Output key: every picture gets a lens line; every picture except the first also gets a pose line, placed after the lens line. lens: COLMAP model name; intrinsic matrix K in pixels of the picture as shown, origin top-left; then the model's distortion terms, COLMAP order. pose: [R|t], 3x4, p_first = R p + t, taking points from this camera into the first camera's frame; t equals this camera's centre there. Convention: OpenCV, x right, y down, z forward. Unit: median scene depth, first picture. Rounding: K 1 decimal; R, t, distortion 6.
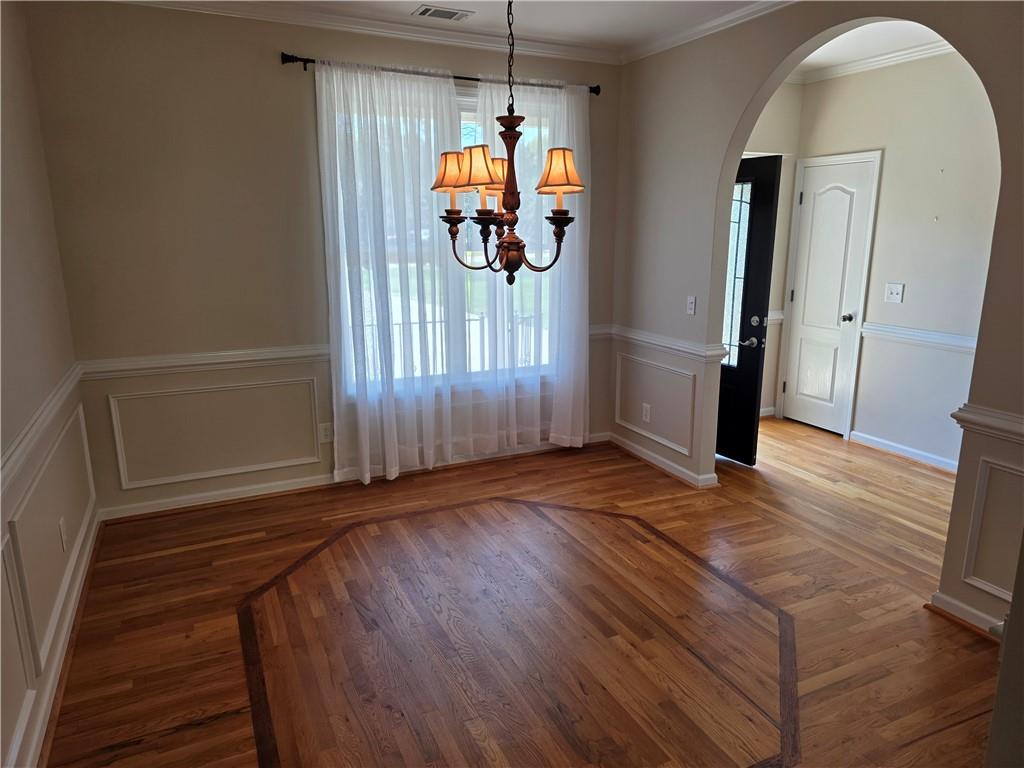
lens RADIAL K [[688.0, 0, 501.4], [0, 688.0, 384.5], [0, 0, 1]] dist [0.062338, -0.054753]
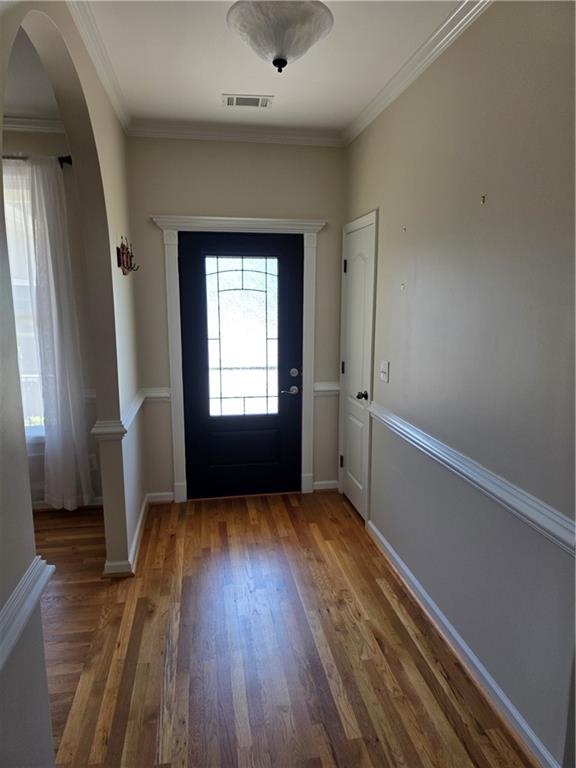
lens RADIAL K [[516.0, 0, 292.8], [0, 516.0, 381.9], [0, 0, 1]] dist [0.062338, -0.054753]
pose [[0.970575, 0.049826, -0.235586, 0.599900], [-0.061551, 0.997191, -0.042678, -0.082966], [0.232798, 0.055923, 0.970916, 0.327255]]
